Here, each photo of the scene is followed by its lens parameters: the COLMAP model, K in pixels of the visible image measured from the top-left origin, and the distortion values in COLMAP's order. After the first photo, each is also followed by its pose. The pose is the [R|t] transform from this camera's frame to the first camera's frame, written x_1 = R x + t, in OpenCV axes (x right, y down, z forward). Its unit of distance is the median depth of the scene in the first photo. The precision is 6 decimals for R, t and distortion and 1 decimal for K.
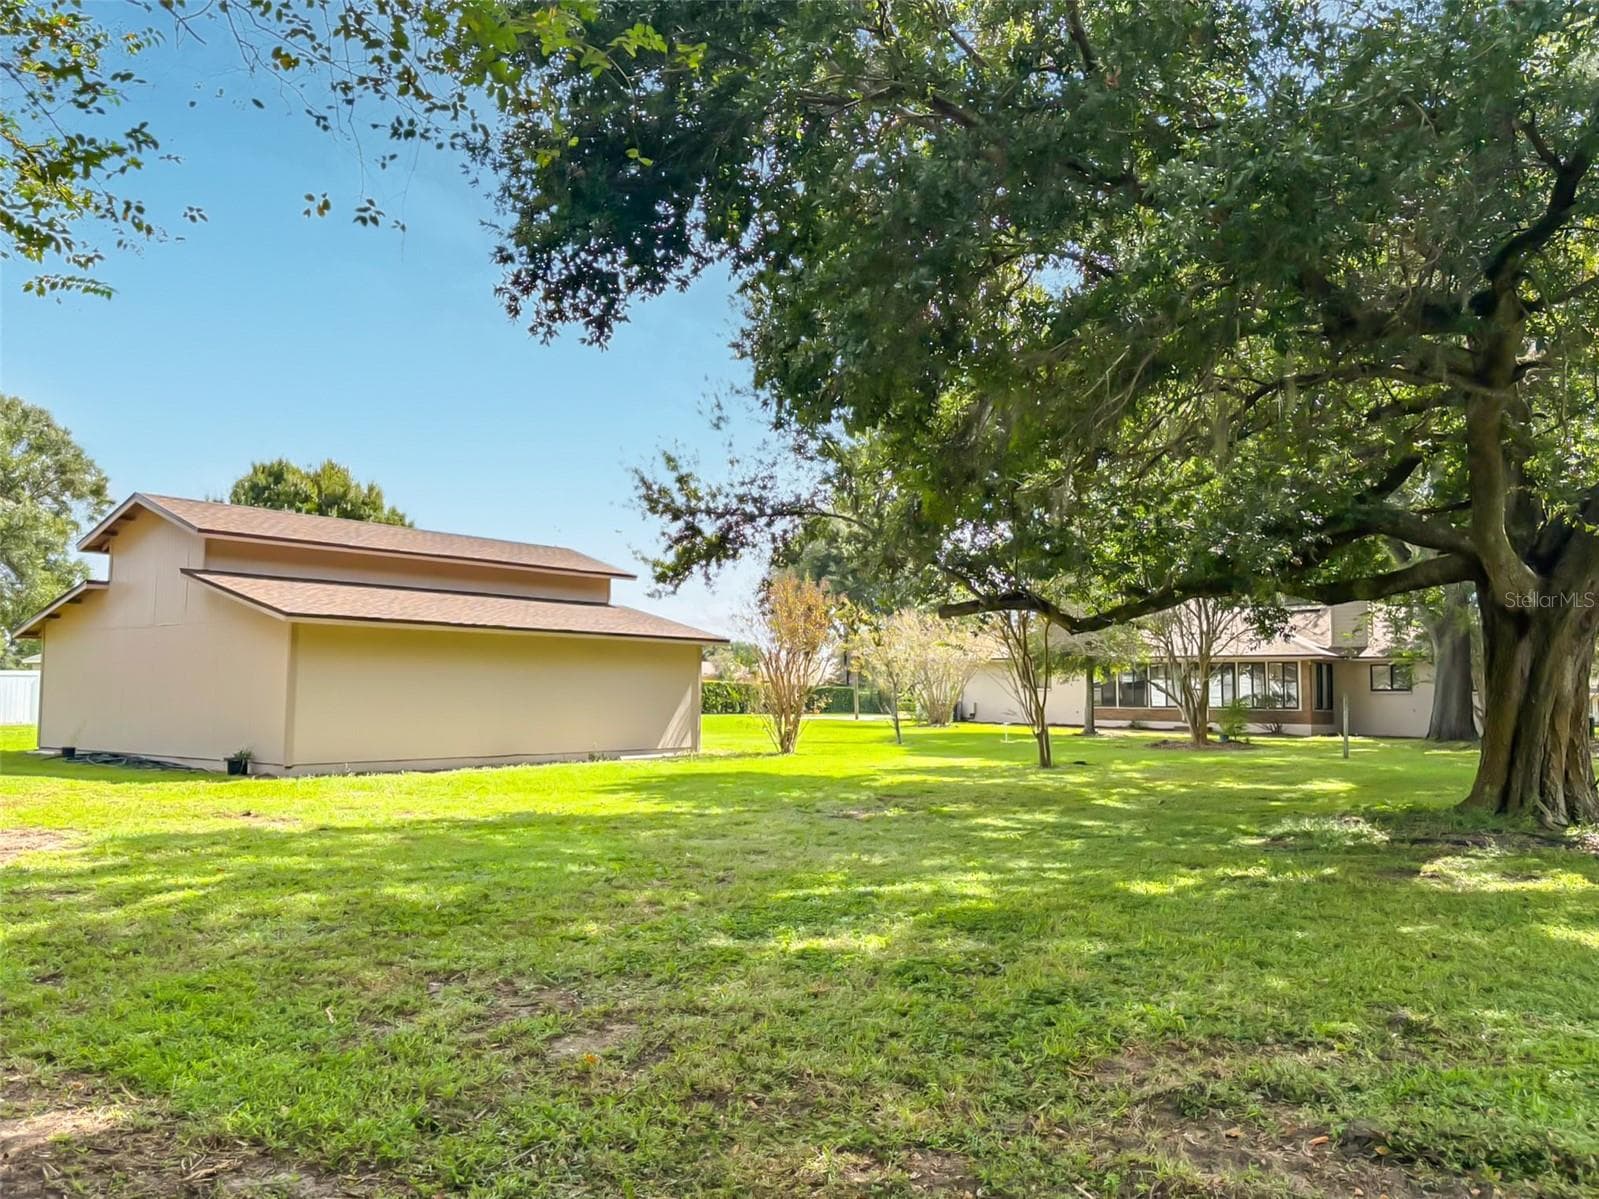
lens RADIAL K [[1188.9, 0, 836.2], [0, 1188.9, 602.8], [0, 0, 1]] dist [0.118575, -0.157962]
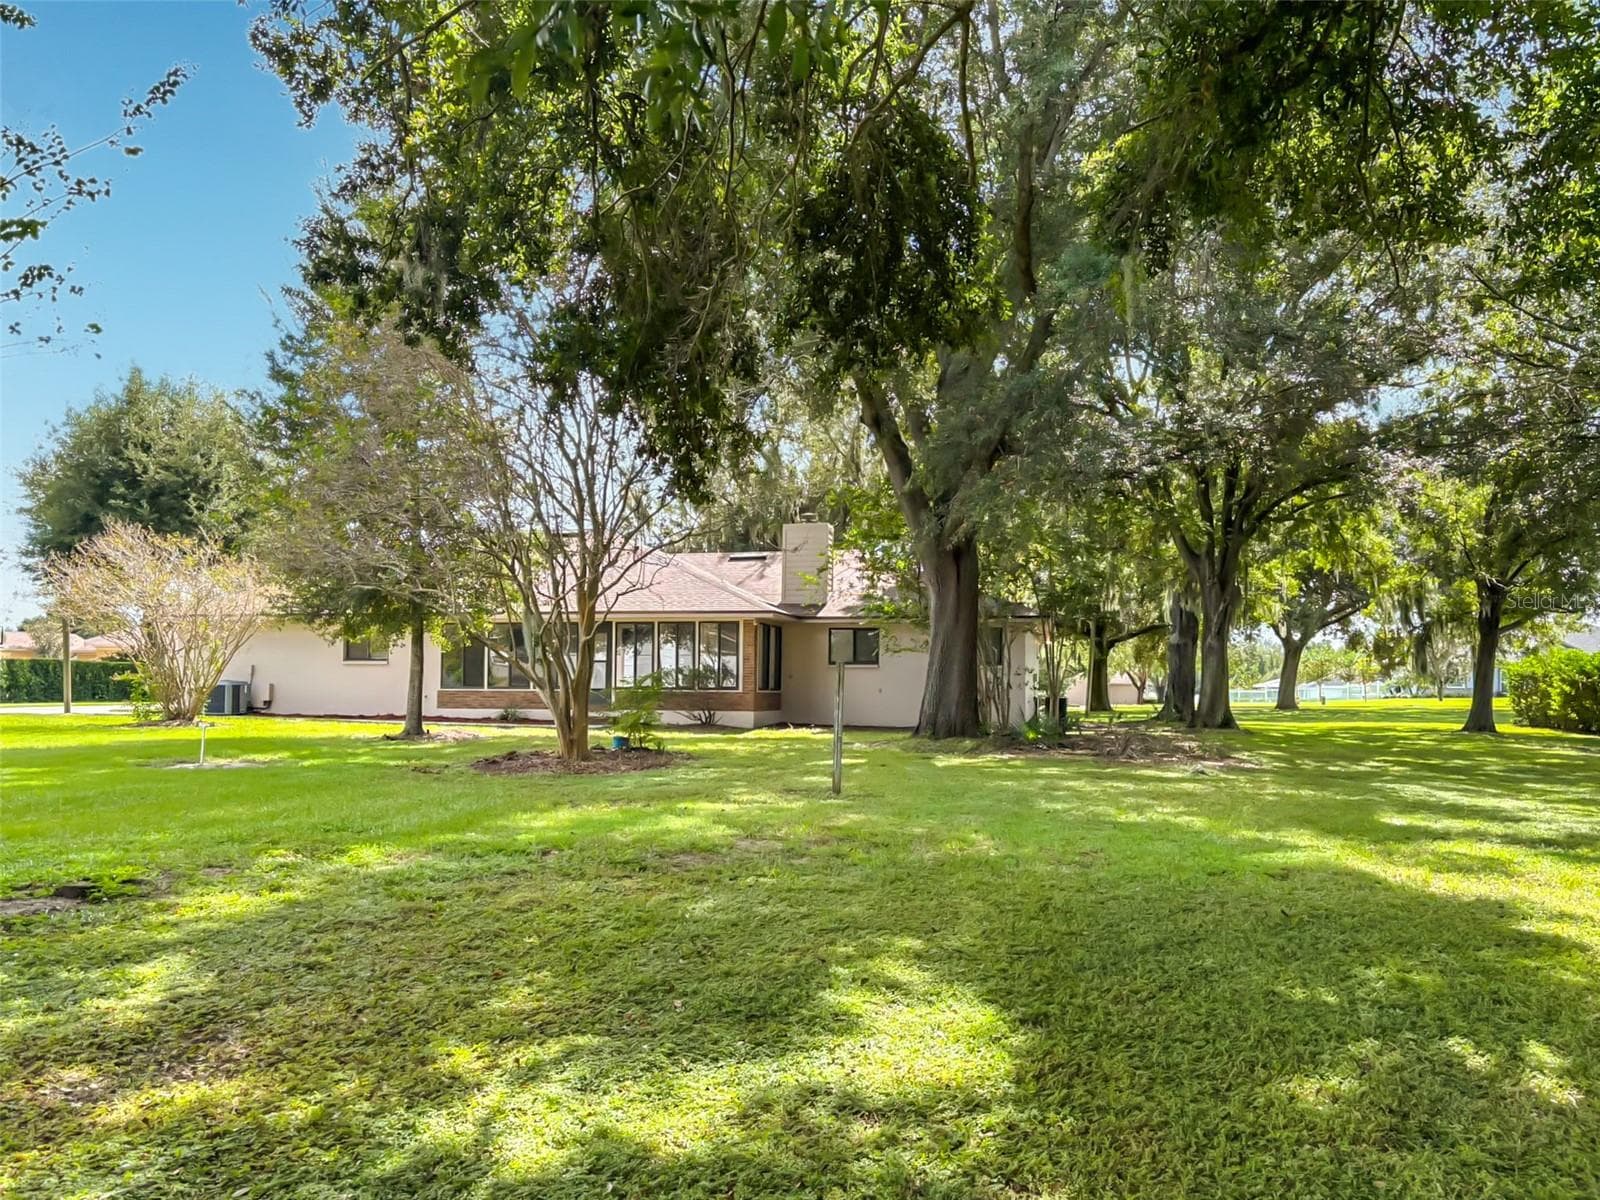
lens RADIAL K [[1189.7, 0, 836.7], [0, 1189.7, 603.3], [0, 0, 1]] dist [0.118575, -0.157962]
pose [[0.897404, 0.026867, 0.440391, 0.125818], [-0.034749, 0.999348, 0.009842, 0.028590], [-0.439839, -0.024135, 0.897752, 0.346563]]
